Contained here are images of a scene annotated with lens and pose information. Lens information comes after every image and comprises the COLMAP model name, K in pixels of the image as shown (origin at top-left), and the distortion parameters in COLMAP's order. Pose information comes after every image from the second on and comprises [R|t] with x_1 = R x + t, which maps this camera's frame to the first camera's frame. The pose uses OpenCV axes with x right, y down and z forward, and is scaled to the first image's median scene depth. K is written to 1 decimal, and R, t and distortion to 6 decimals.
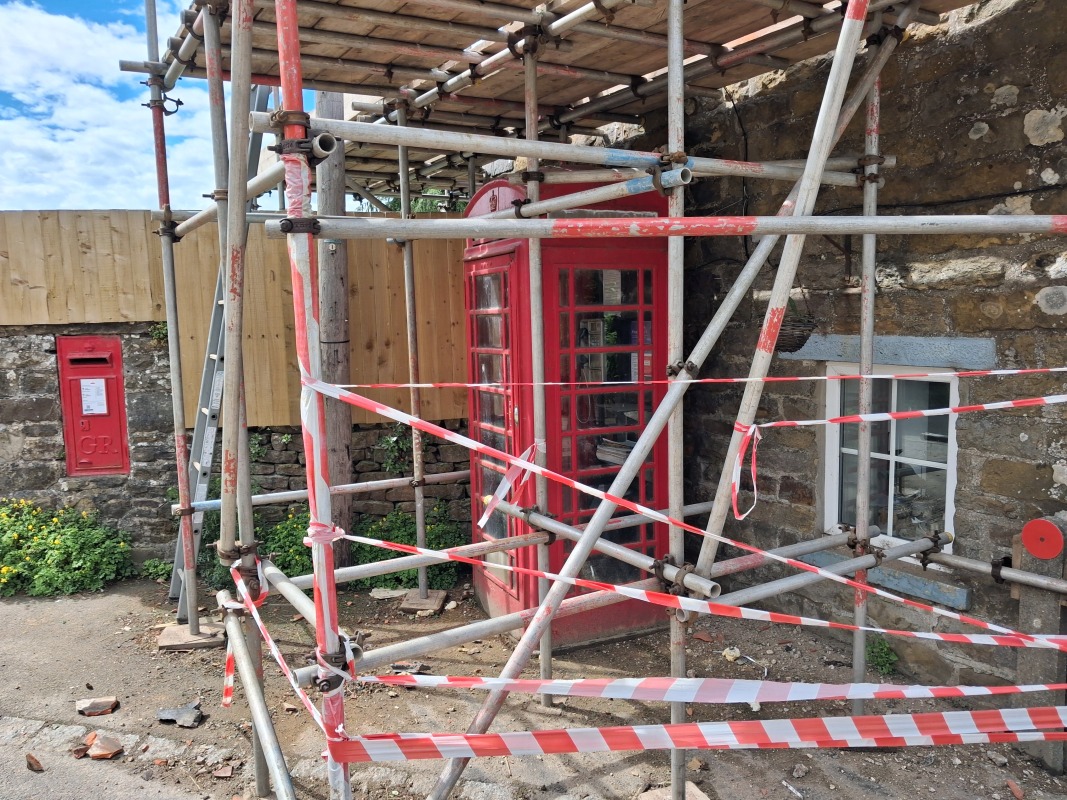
lens RADIAL K [[833.9, 0, 537.9], [0, 833.9, 399.2], [0, 0, 1]] dist [0.016760, -0.035300]
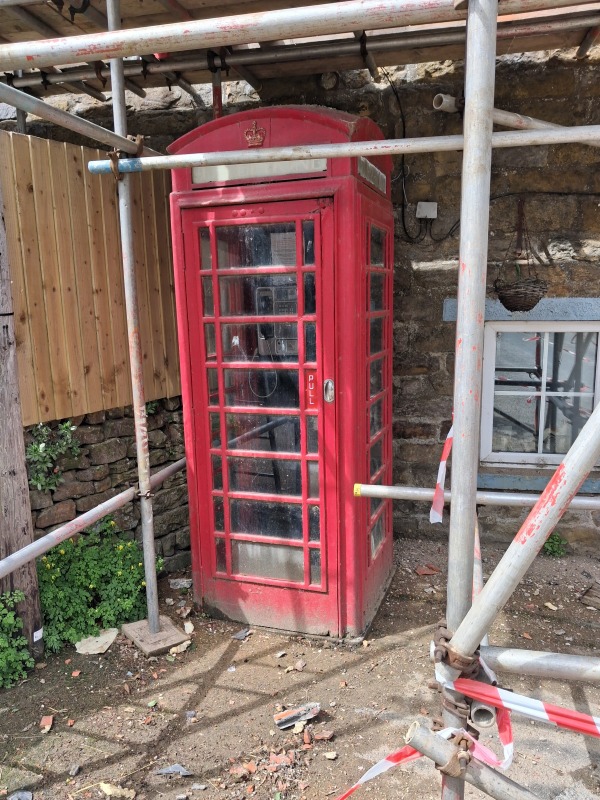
lens RADIAL K [[625.2, 0, 299.7], [0, 625.2, 416.8], [0, 0, 1]] dist [0.016760, -0.035300]
pose [[0.704604, -0.125202, 0.698468, -0.429071], [0.080478, 0.992060, 0.096645, -0.015532], [-0.705022, -0.011885, 0.709086, 0.464013]]
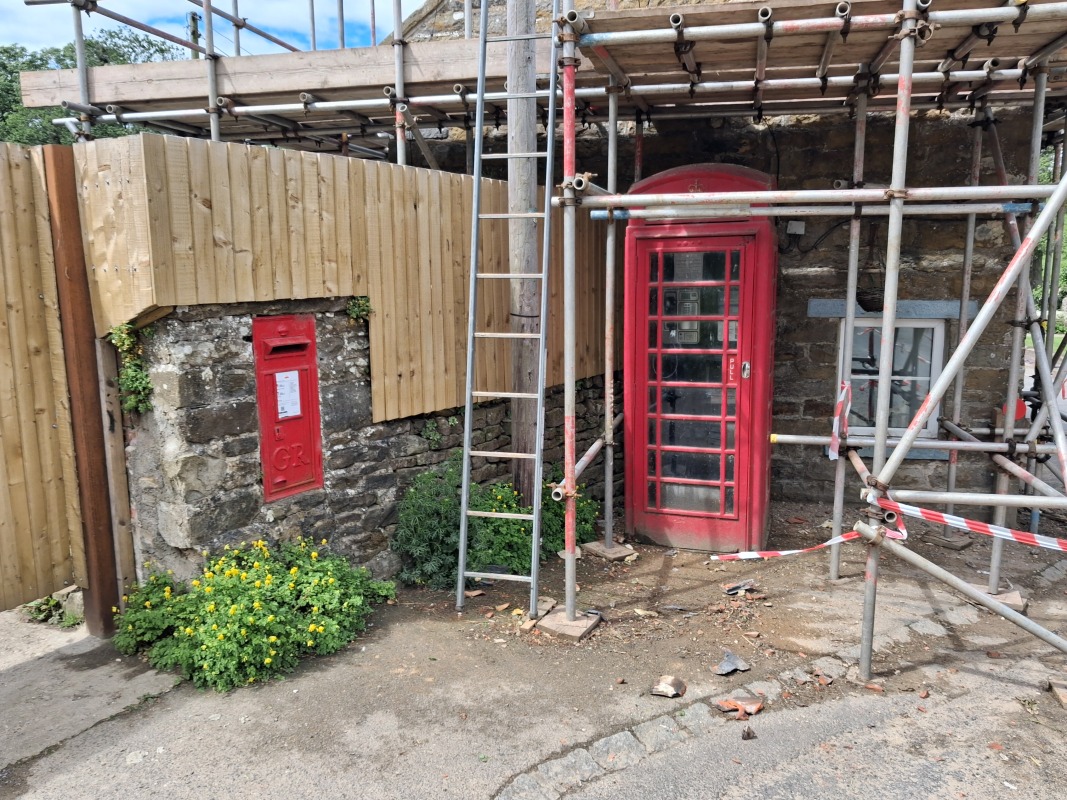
lens RADIAL K [[833.9, 0, 535.9], [0, 833.9, 399.1], [0, 0, 1]] dist [0.016760, -0.035300]
pose [[0.694642, -0.099591, 0.712428, -0.942042], [0.068697, 0.995028, 0.072114, -0.039684], [-0.716068, -0.001151, 0.698030, 0.303260]]
